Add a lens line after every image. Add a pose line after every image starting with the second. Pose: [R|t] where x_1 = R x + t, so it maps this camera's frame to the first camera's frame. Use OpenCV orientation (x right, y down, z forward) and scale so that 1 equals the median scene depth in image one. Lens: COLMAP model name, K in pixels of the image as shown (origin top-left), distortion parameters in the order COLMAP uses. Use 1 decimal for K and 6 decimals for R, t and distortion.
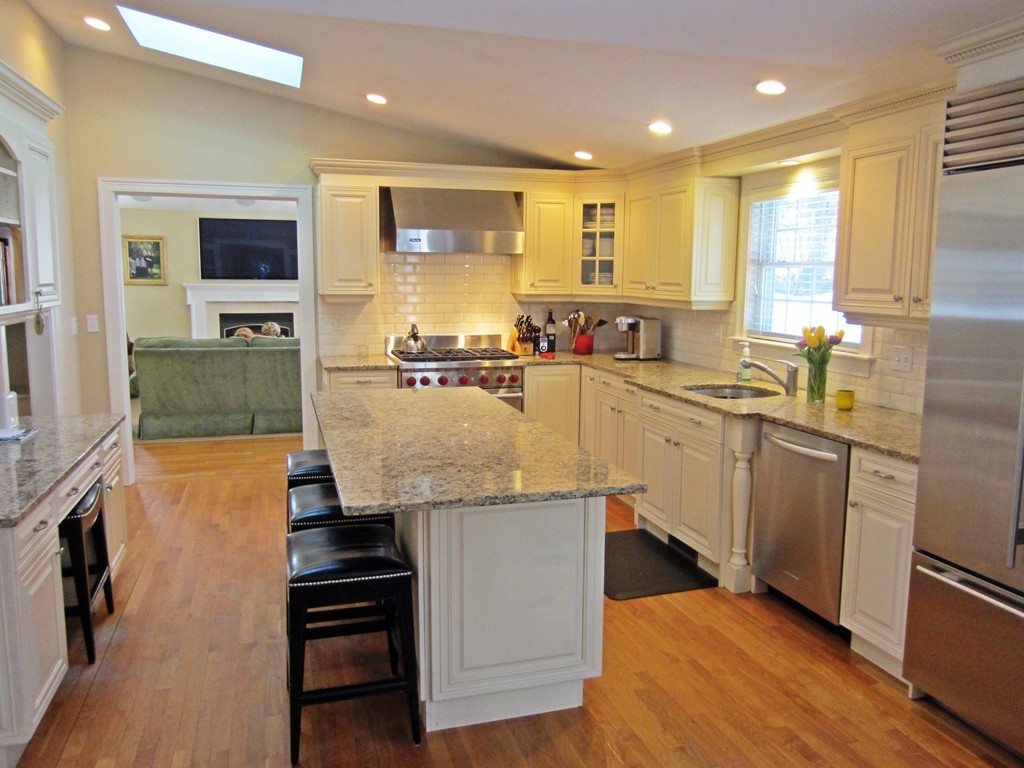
lens RADIAL K [[764.1, 0, 512.0], [0, 764.1, 384.0], [0, 0, 1]] dist [-0.001078, 0.001503]
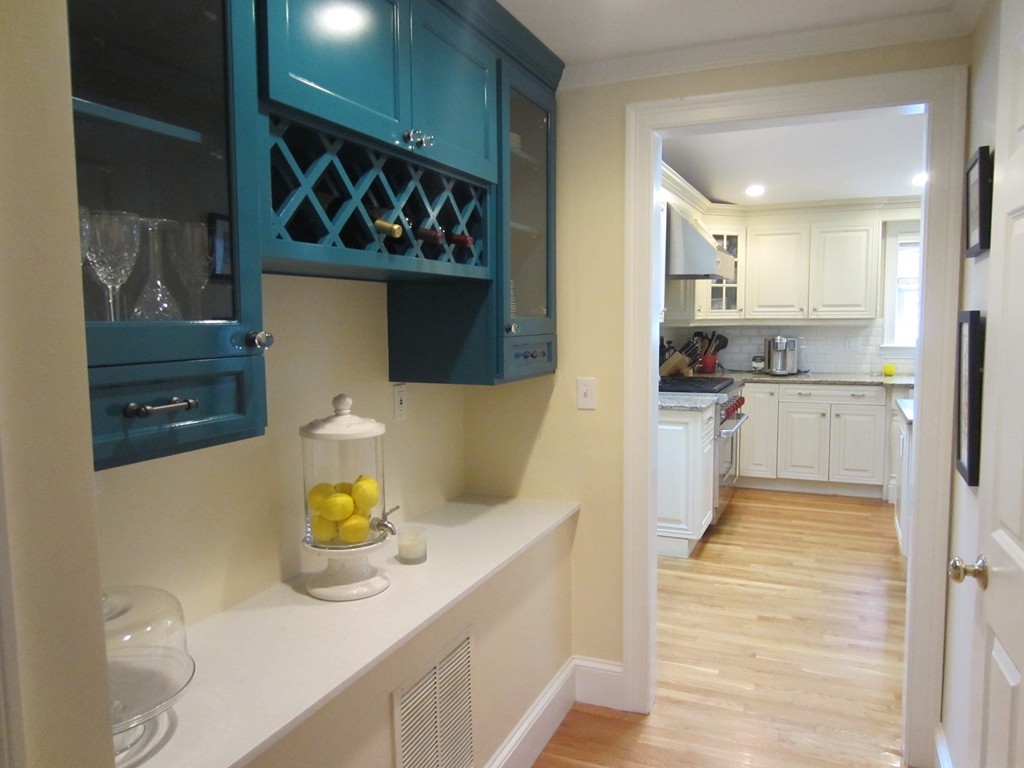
lens RADIAL K [[743.7, 0, 512.0], [0, 743.7, 384.0], [0, 0, 1]] dist [-0.011169, -0.004771]
pose [[0.650268, -0.092970, 0.753994, -0.958965], [0.128272, 0.991671, 0.011651, -0.081921], [-0.748797, 0.089141, 0.656777, 0.585358]]
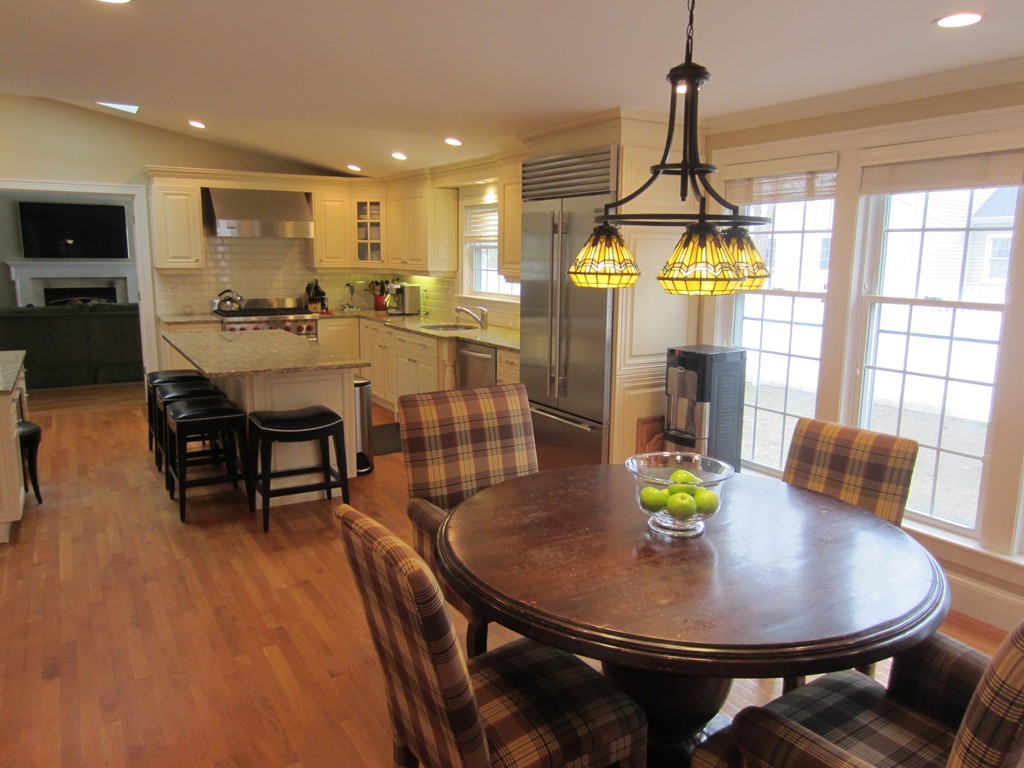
lens RADIAL K [[743.7, 0, 512.0], [0, 743.7, 384.0], [0, 0, 1]] dist [-0.011169, -0.004771]
pose [[0.970482, -0.040438, 0.237759, 0.034583], [0.032920, 0.998827, 0.035509, 0.060179], [-0.238916, -0.026634, 0.970675, -0.414896]]
